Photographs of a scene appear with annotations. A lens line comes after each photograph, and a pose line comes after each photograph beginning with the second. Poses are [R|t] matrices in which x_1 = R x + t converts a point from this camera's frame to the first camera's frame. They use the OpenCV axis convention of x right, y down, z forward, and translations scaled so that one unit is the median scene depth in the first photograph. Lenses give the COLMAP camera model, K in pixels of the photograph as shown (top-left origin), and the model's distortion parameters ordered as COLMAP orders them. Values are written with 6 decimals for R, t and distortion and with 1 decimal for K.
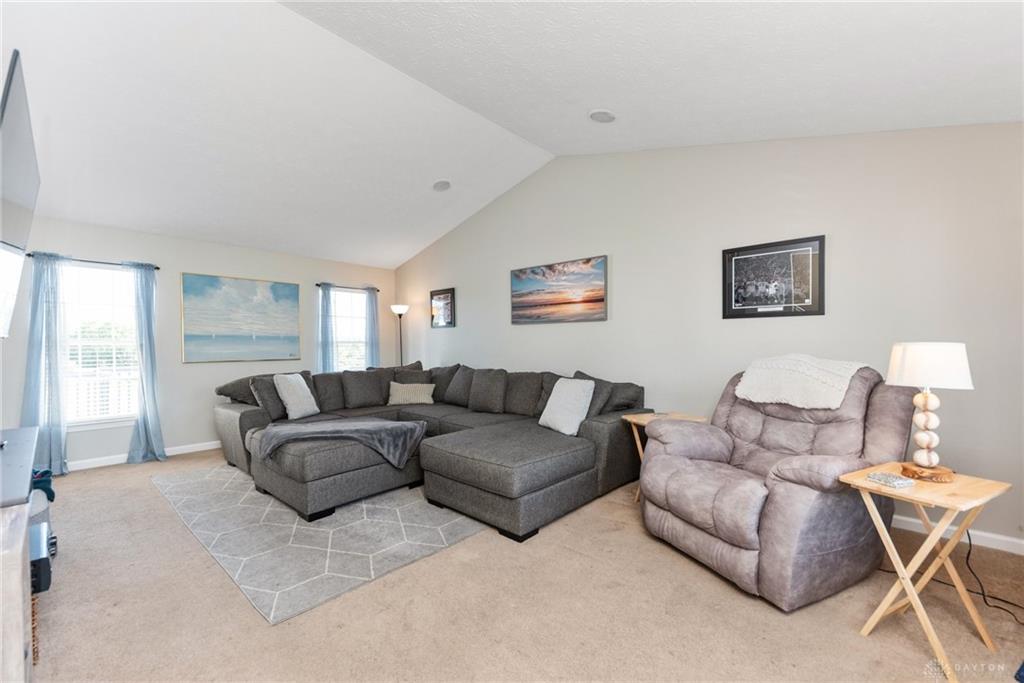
lens RADIAL K [[406.0, 0, 514.3], [0, 406.0, 342.7], [0, 0, 1]] dist [0.002119, 0.000634]
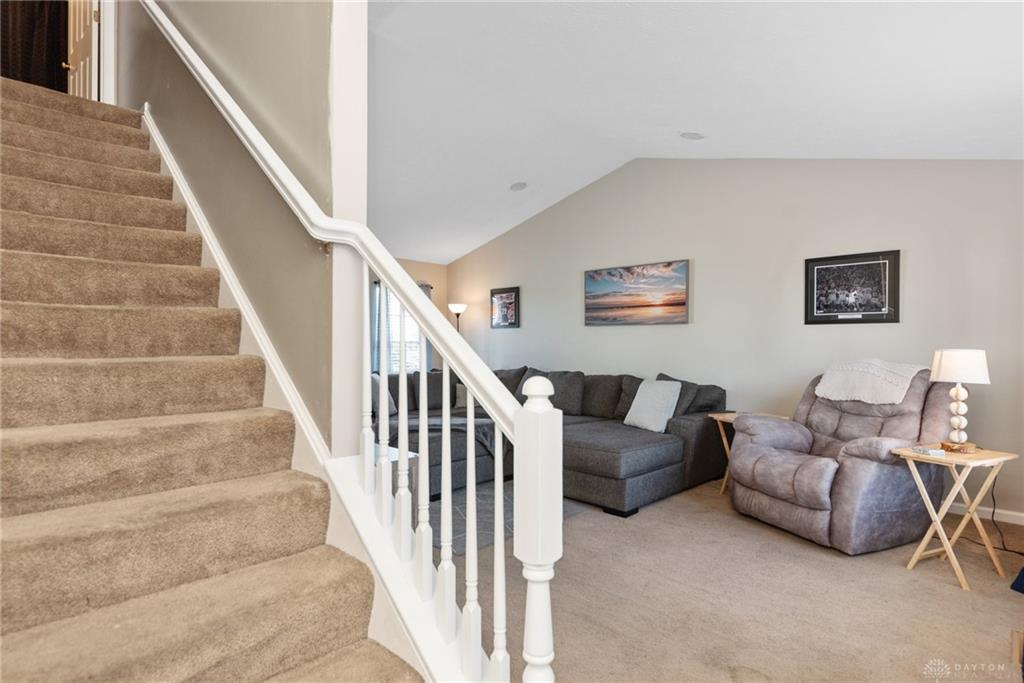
lens RADIAL K [[529.9, 0, 509.7], [0, 529.9, 344.0], [0, 0, 1]] dist [-0.001324, -0.002535]
pose [[0.999298, 0.009802, -0.036158, -0.250184], [-0.009768, 0.999952, 0.001116, -0.003485], [0.036167, -0.000763, 0.999345, -0.497648]]
